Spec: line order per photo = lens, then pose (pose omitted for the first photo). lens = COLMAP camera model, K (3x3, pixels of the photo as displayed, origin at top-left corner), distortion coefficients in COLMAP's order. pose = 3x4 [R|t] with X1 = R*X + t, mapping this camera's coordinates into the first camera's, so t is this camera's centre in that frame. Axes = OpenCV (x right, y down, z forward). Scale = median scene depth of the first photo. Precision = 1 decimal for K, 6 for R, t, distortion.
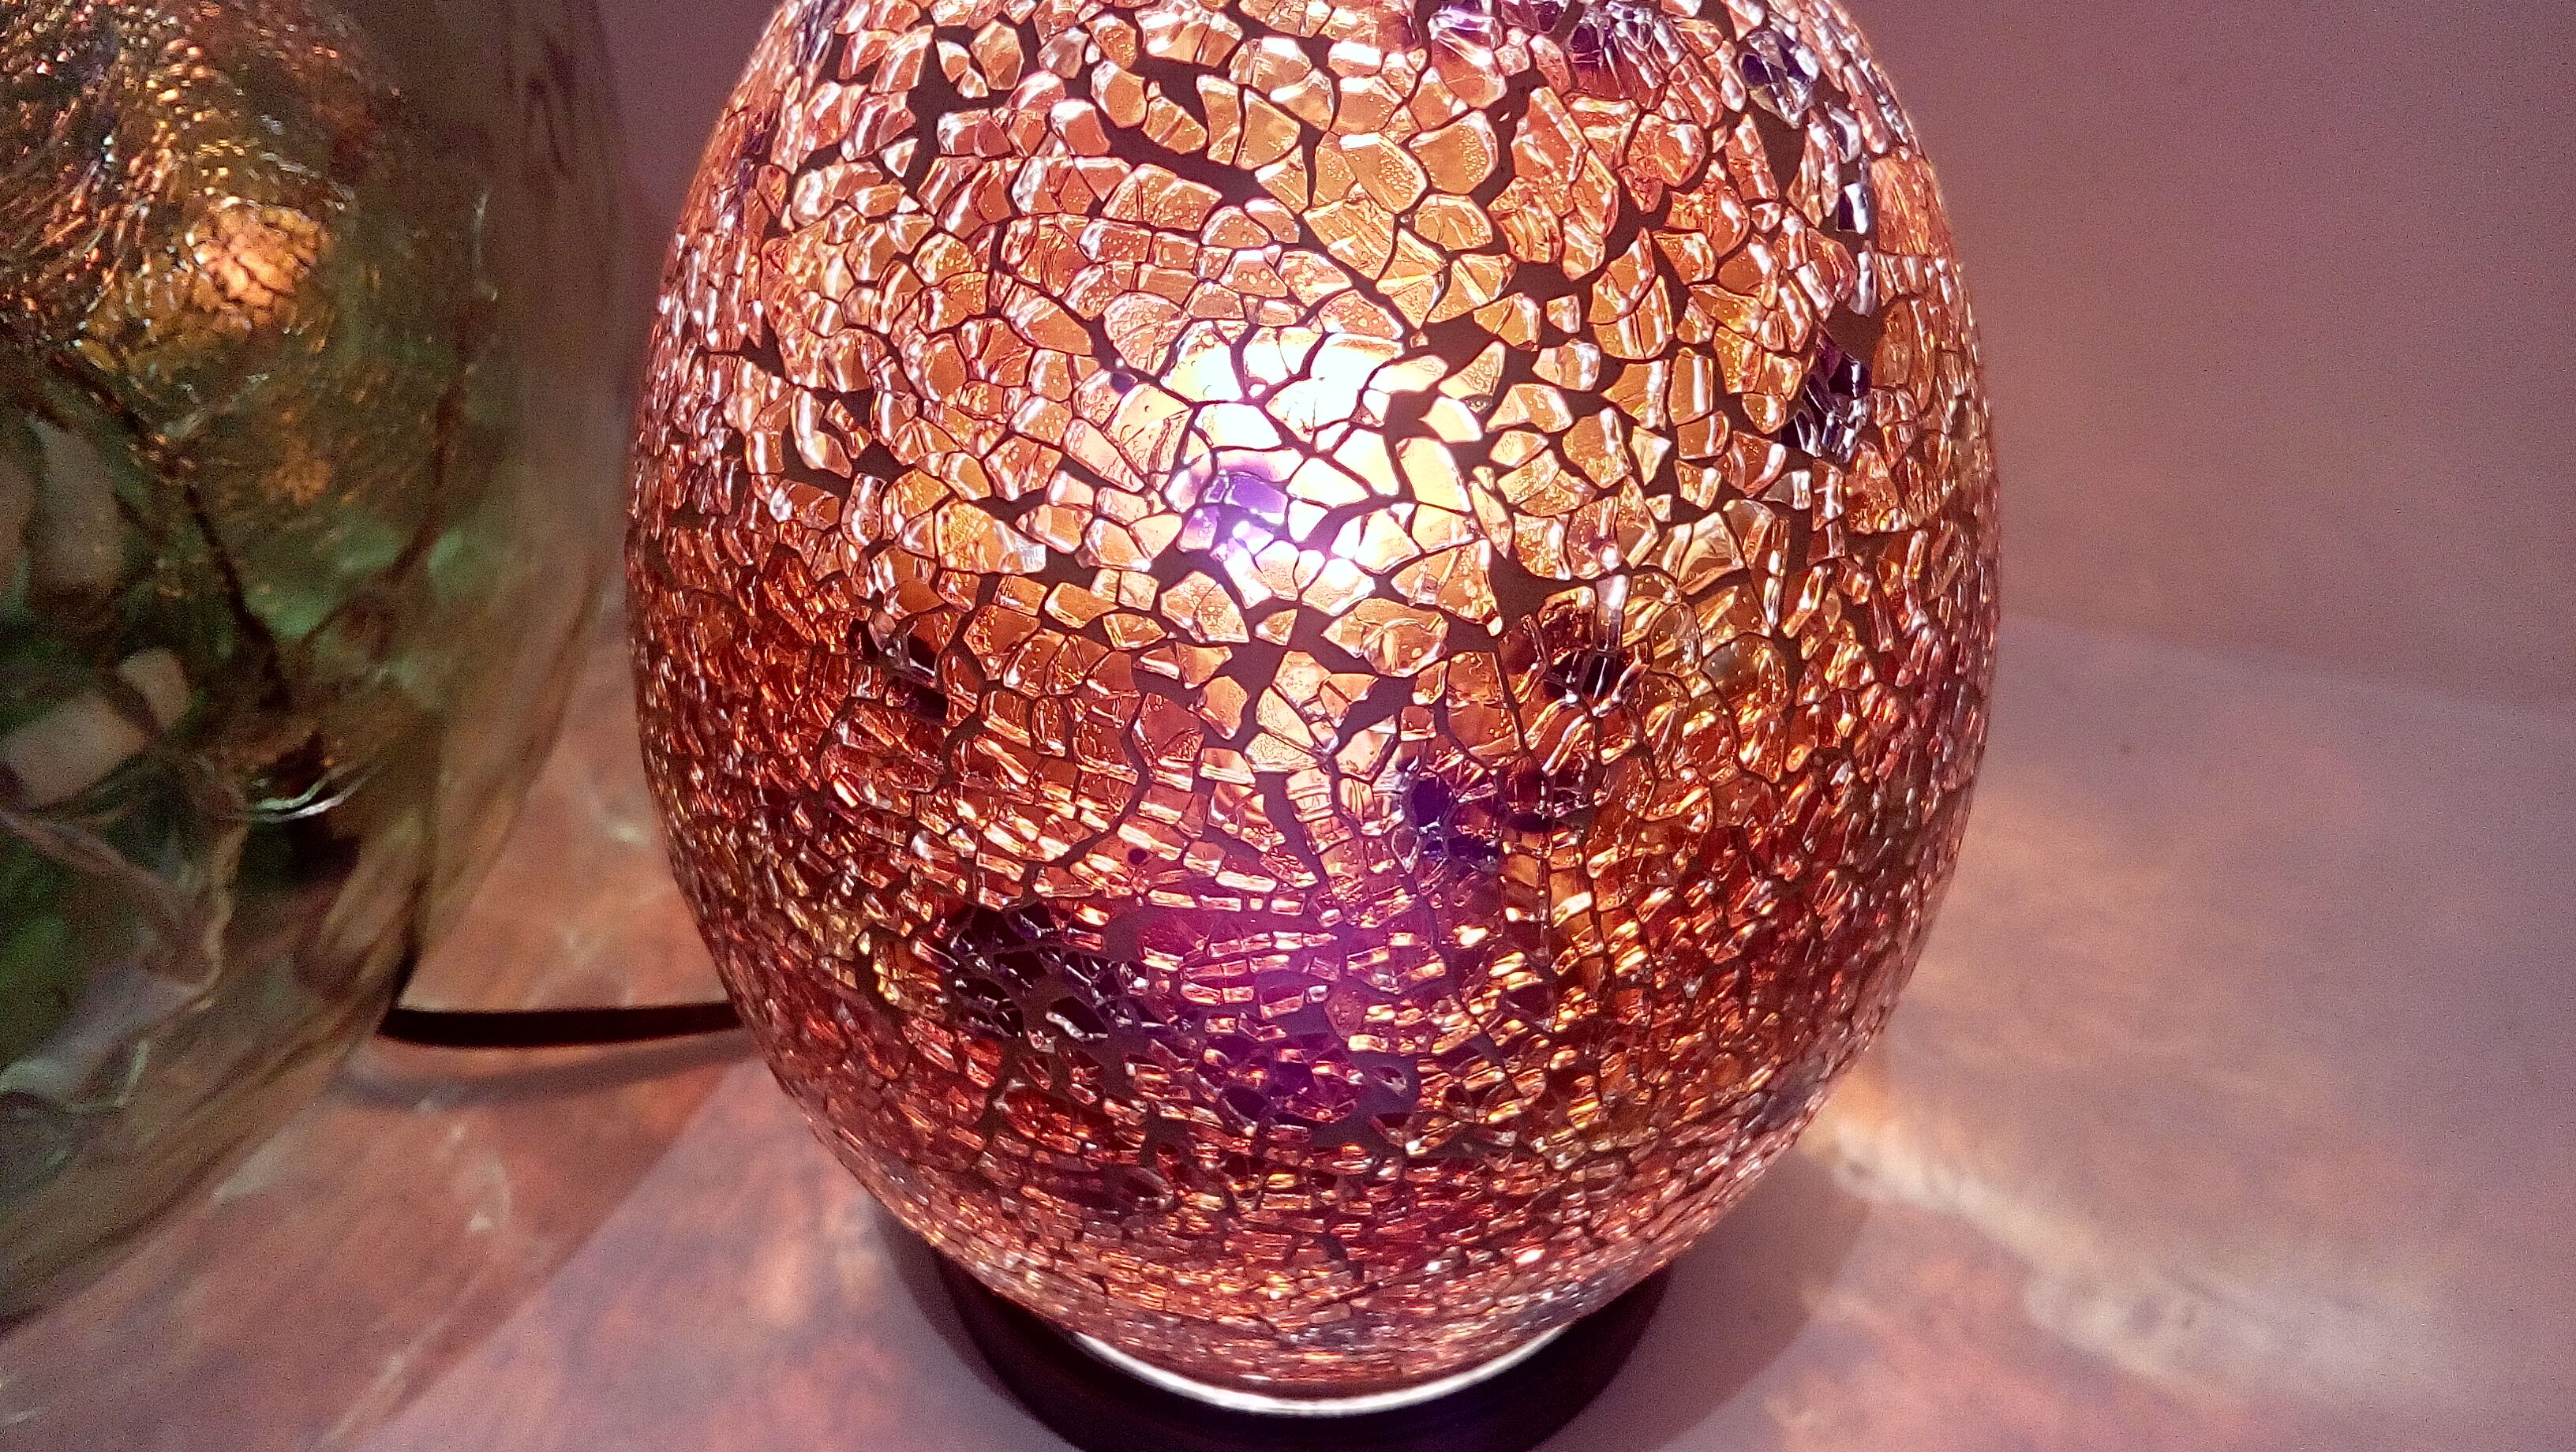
lens RADIAL K [[2139.3, 0, 1304.2], [0, 2139.3, 746.4], [0, 0, 1]] dist [0.096714, -0.015381]
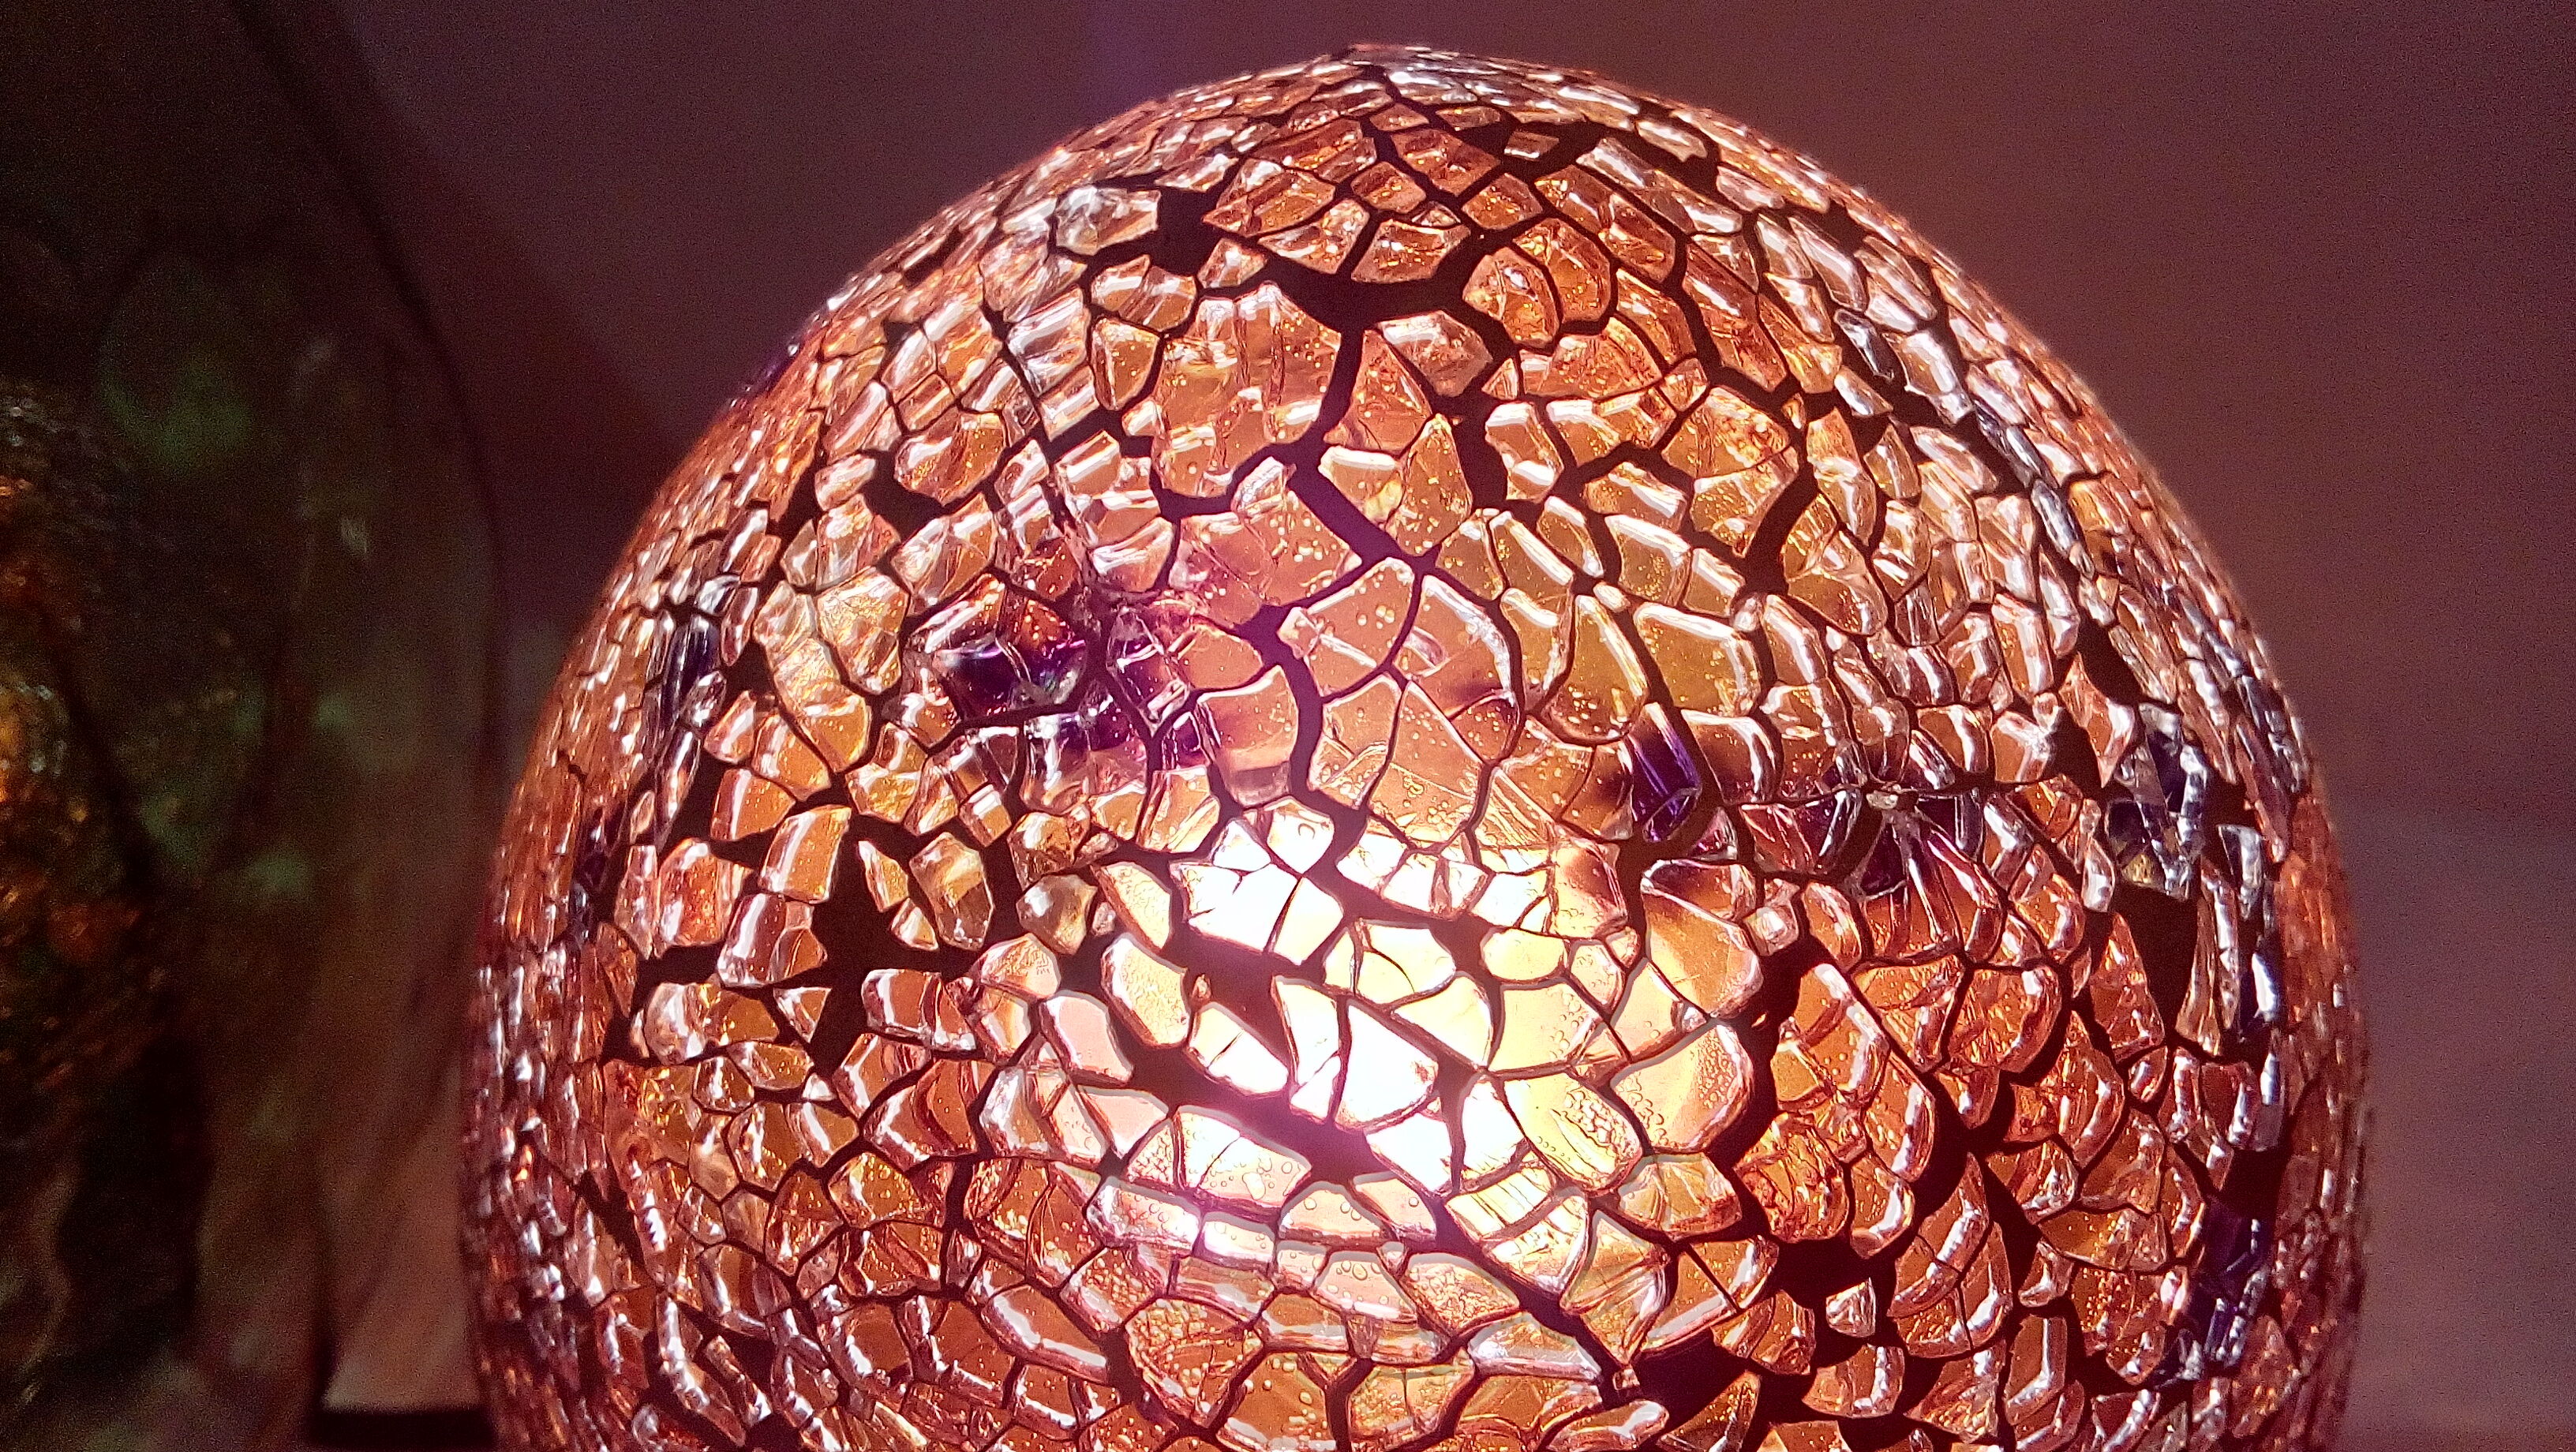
lens RADIAL K [[2139.3, 0, 1296.6], [0, 2139.3, 725.7], [0, 0, 1]] dist [0.096714, -0.015381]
pose [[0.999940, -0.010407, 0.003337, -0.042838], [0.009849, 0.990445, 0.137555, -0.456815], [-0.004736, -0.137514, 0.990488, 0.386247]]
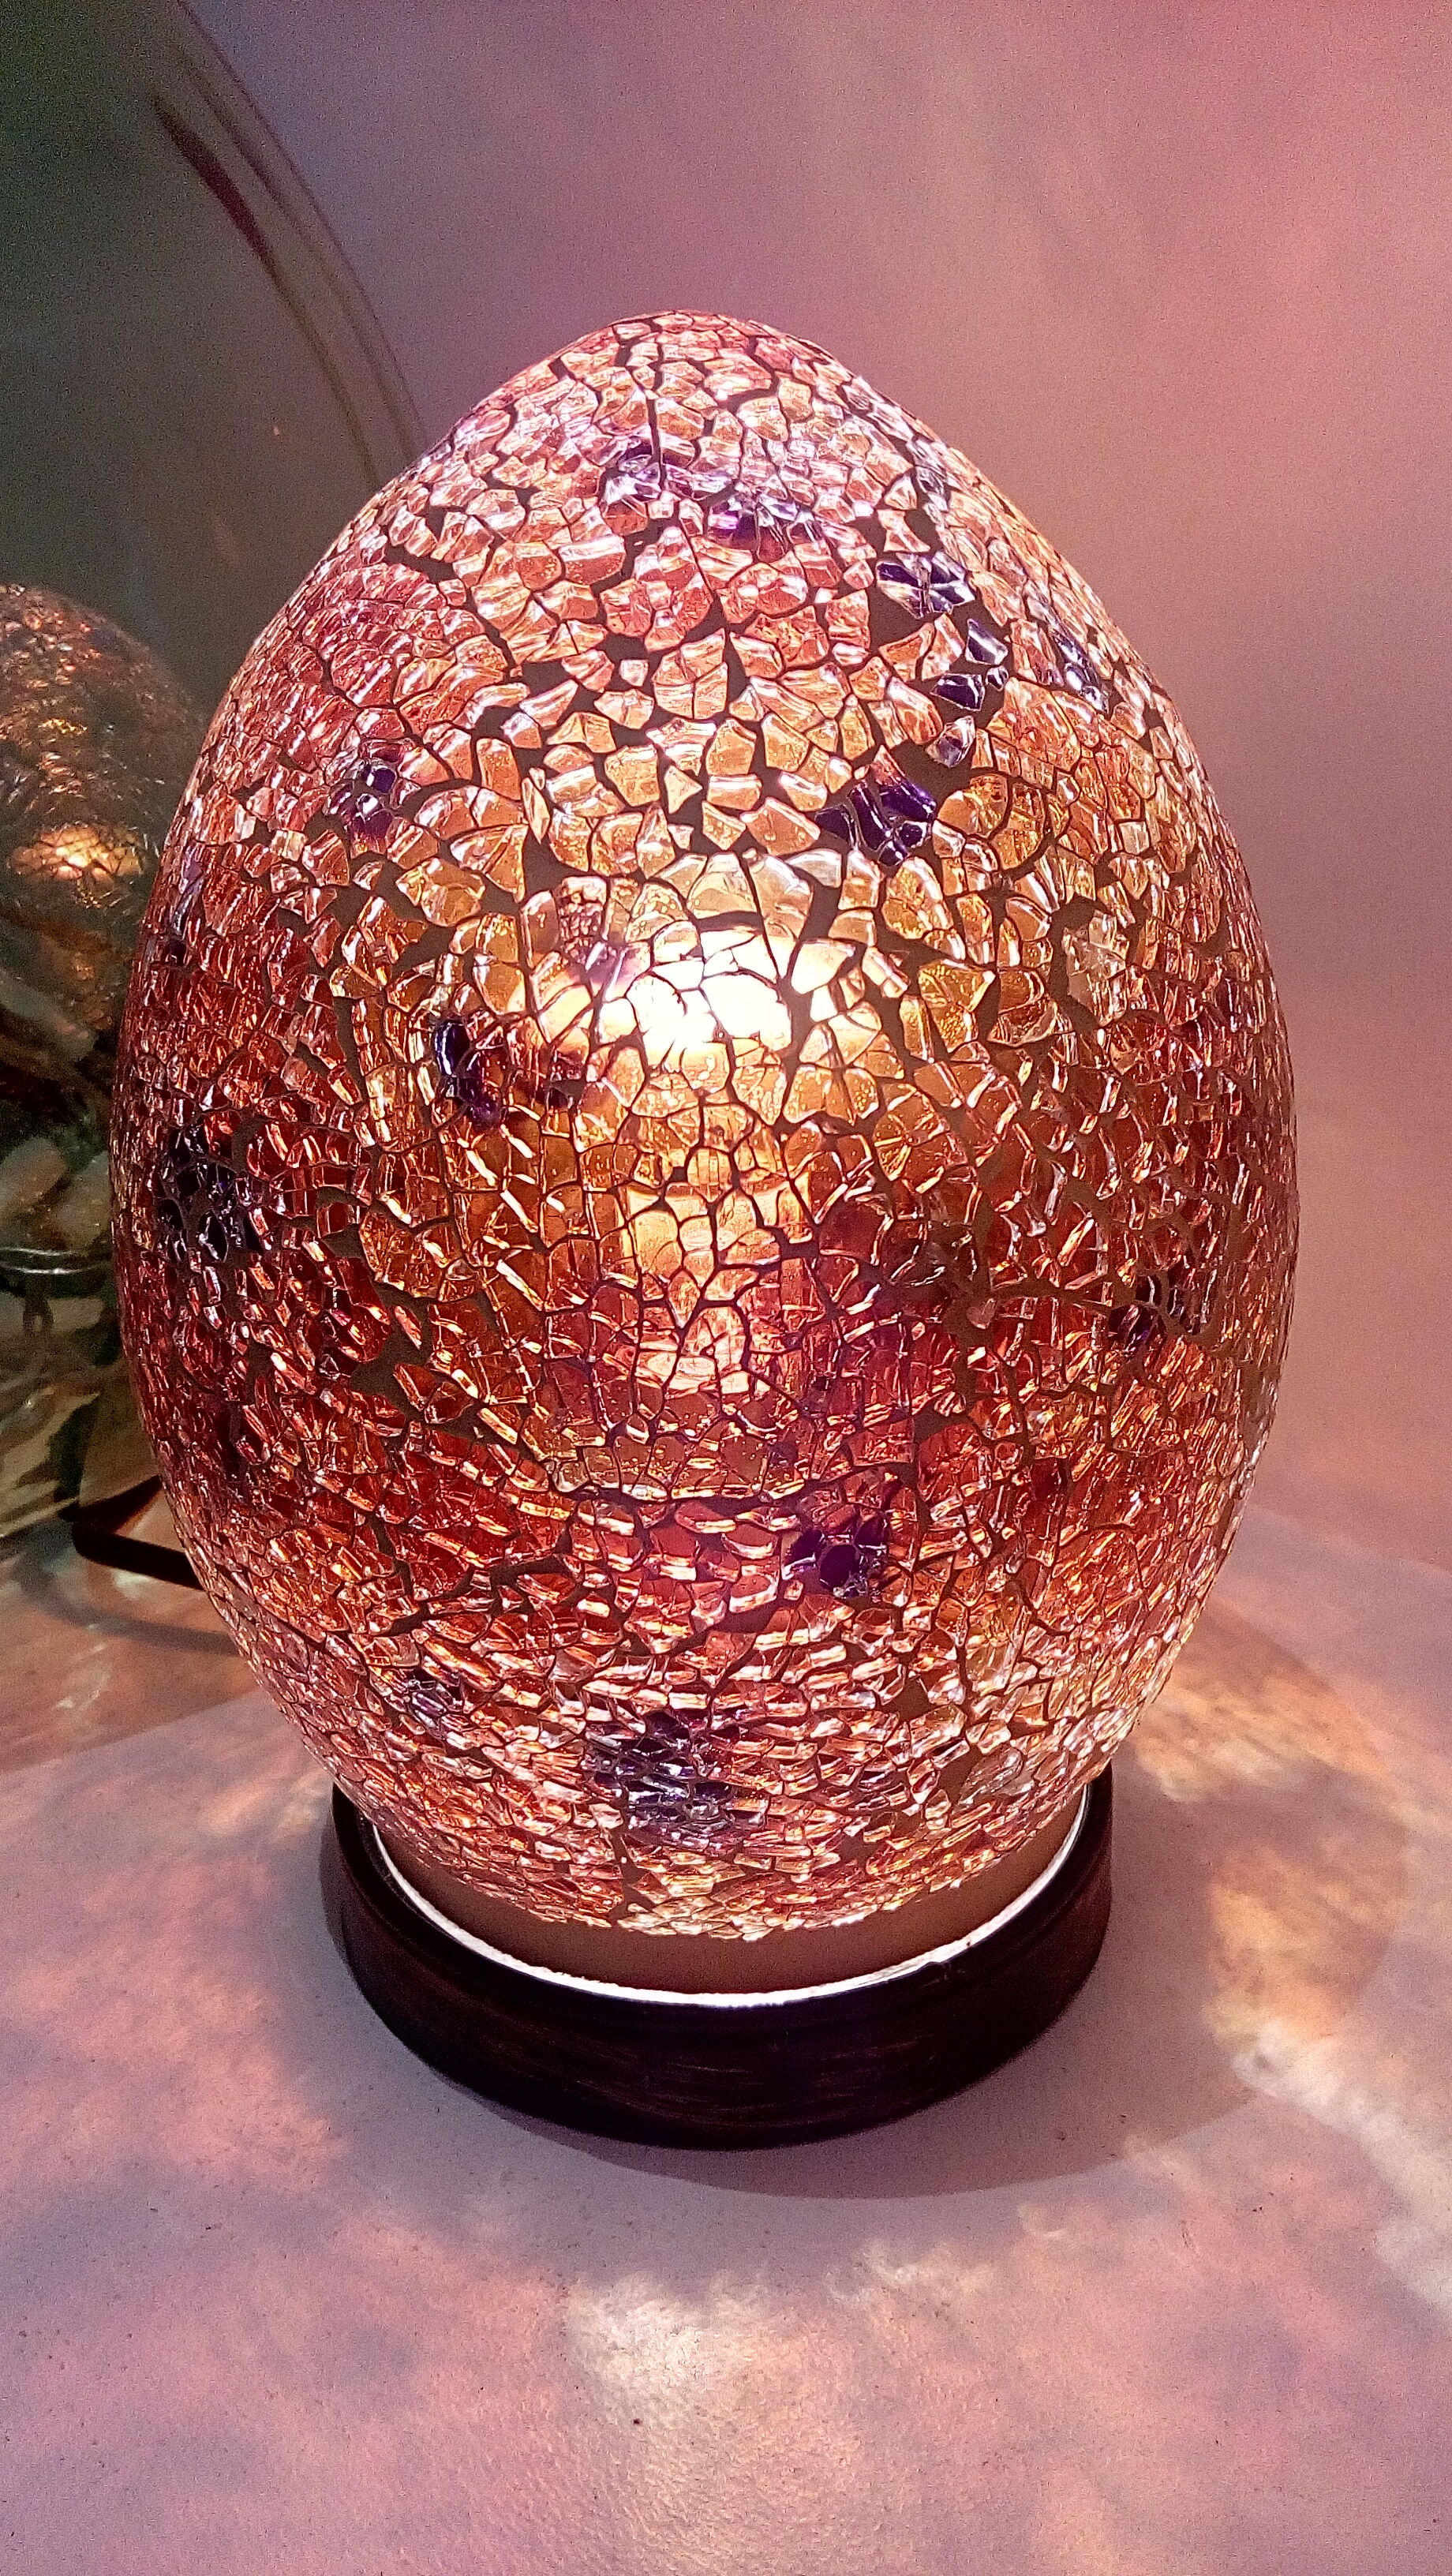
lens RADIAL K [[2139.3, 0, 718.6], [0, 2139.3, 1292.7], [0, 0, 1]] dist [0.096714, -0.015381]
pose [[0.879011, 0.165193, -0.447271, 0.779471], [-0.319812, 0.900022, -0.296108, 0.477085], [0.353639, 0.403325, 0.843960, 0.098907]]
